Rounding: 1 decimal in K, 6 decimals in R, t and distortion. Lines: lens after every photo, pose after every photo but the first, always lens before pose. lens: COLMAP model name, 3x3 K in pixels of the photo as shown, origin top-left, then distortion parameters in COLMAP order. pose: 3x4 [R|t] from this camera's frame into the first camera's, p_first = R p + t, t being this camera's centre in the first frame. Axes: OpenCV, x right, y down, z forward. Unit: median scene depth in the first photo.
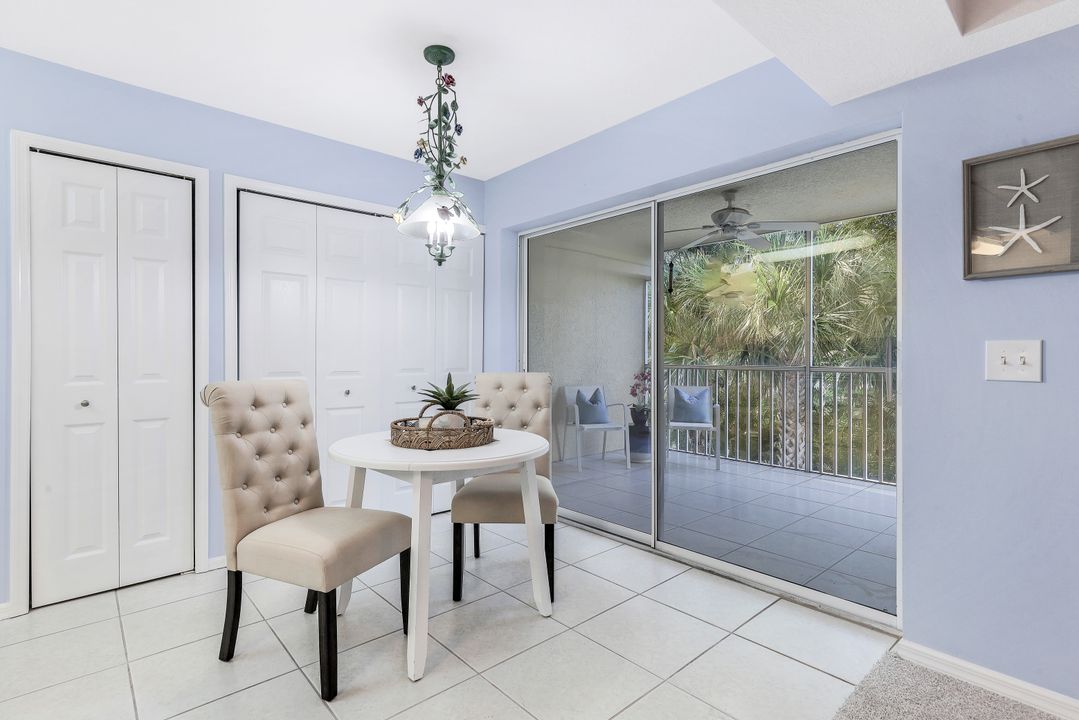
lens RADIAL K [[519.6, 0, 545.6], [0, 519.6, 354.1], [0, 0, 1]] dist [-0.000037, -0.000483]
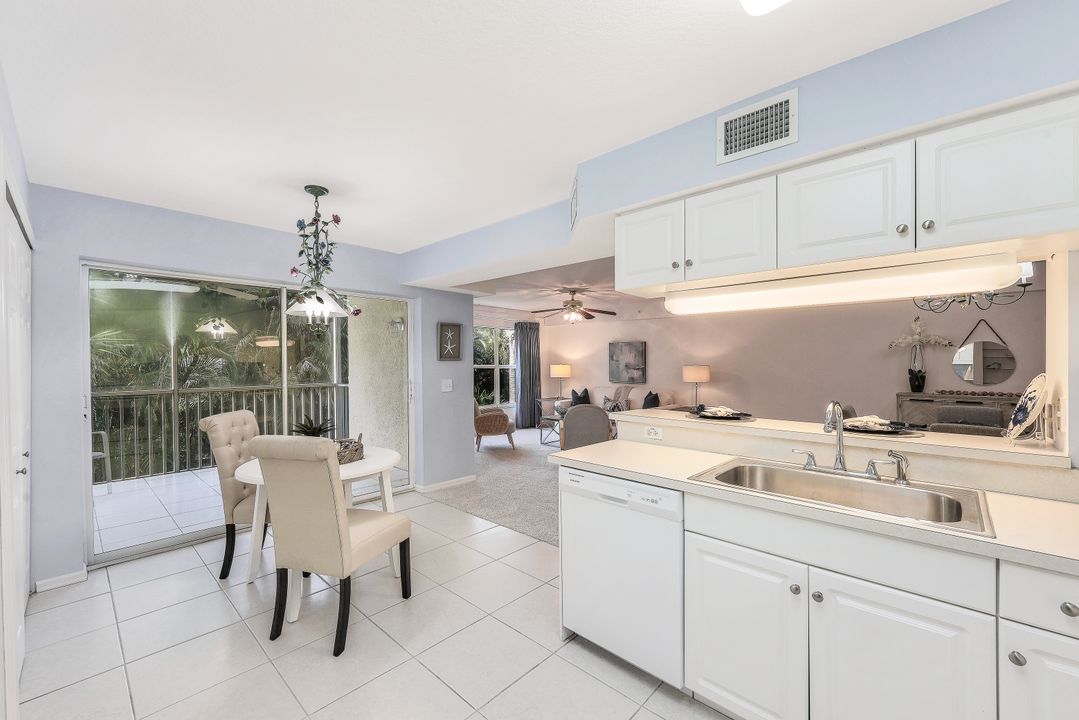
lens RADIAL K [[440.2, 0, 531.6], [0, 440.2, 362.4], [0, 0, 1]] dist [0.002372, -0.000032]
pose [[-0.079094, -0.001851, 0.996865, -1.455744], [0.001418, 0.999997, 0.001970, -0.104272], [-0.996866, 0.001570, -0.079091, 0.511681]]
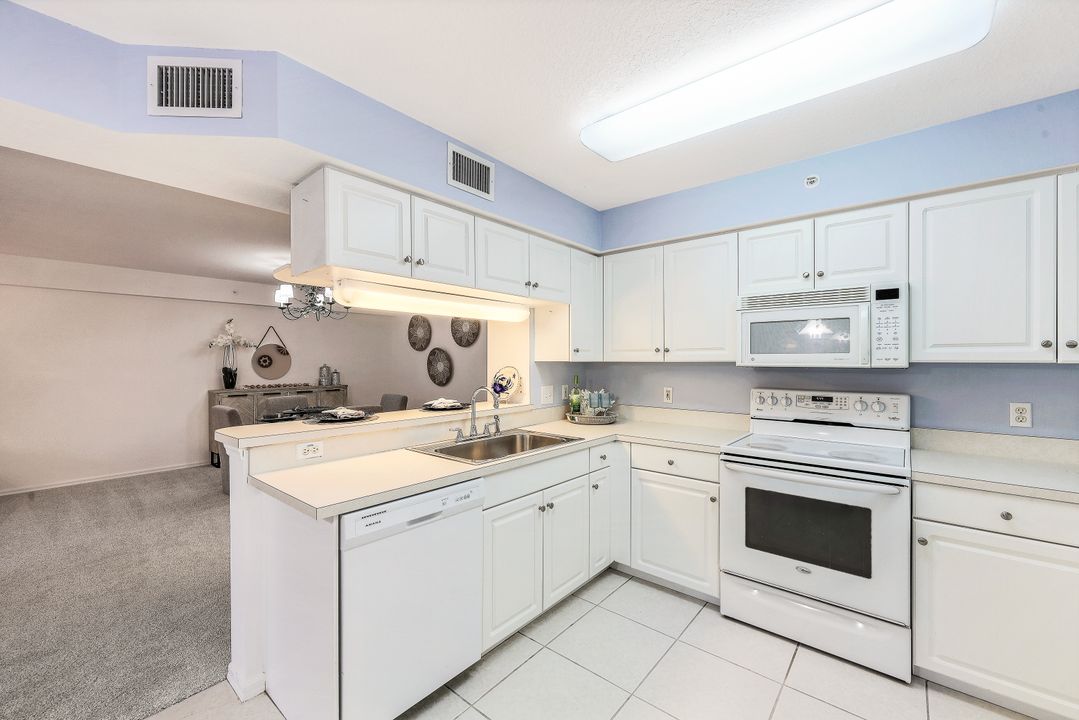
lens RADIAL K [[440.2, 0, 543.8], [0, 440.2, 357.6], [0, 0, 1]] dist [0.002372, -0.000032]
pose [[-0.989555, 0.000271, -0.144156, -0.707425], [0.000906, 0.999990, -0.004340, -0.104055], [0.144153, -0.004425, -0.989546, 1.050604]]
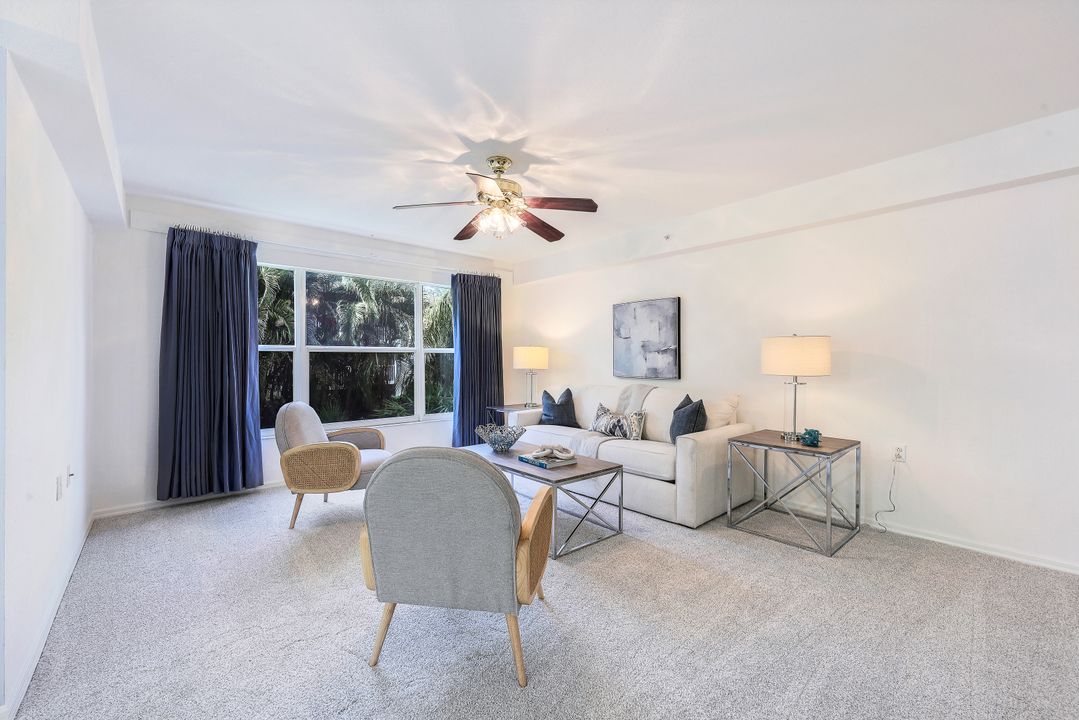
lens RADIAL K [[440.2, 0, 539.2], [0, 440.2, 358.6], [0, 0, 1]] dist [0.002372, -0.000032]
pose [[0.013725, 0.003202, 0.999901, 0.186927], [0.001588, 0.999994, -0.003225, -0.008009], [-0.999905, 0.001633, 0.013720, -0.128062]]
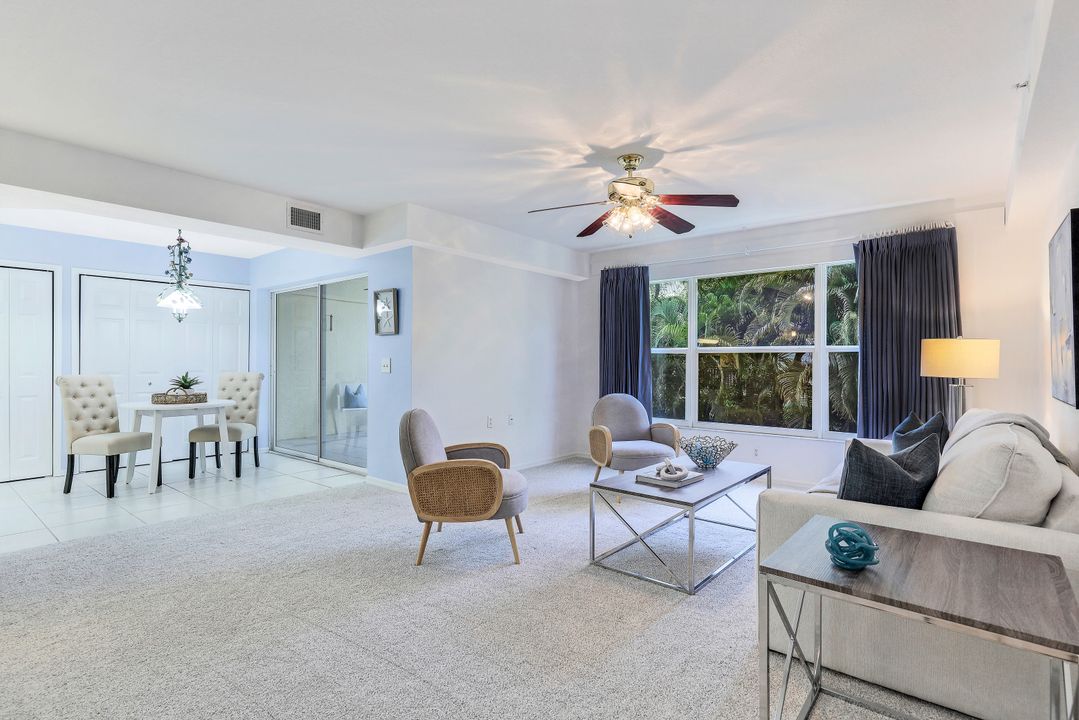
lens RADIAL K [[519.6, 0, 539.5], [0, 519.6, 359.1], [0, 0, 1]] dist [-0.000037, -0.000483]
pose [[0.988826, 0.000690, 0.149072, 0.970887], [-0.000184, 0.999994, -0.003407, -0.009739], [-0.149074, 0.003342, 0.988820, -1.389529]]
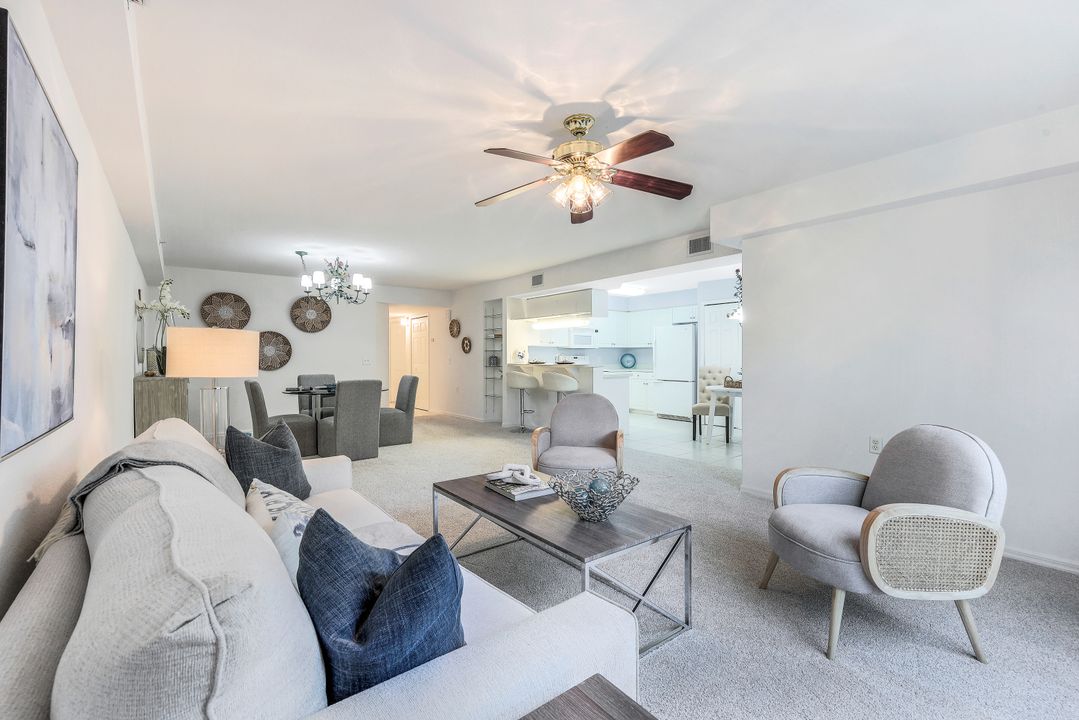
lens RADIAL K [[455.7, 0, 539.5], [0, 455.7, 350.4], [0, 0, 1]] dist [0.000005, -0.001032]
pose [[-0.057983, -0.013832, -0.998222, 2.519280], [0.000517, 0.999903, -0.013885, -0.013191], [0.998317, -0.001322, -0.057970, -0.030398]]
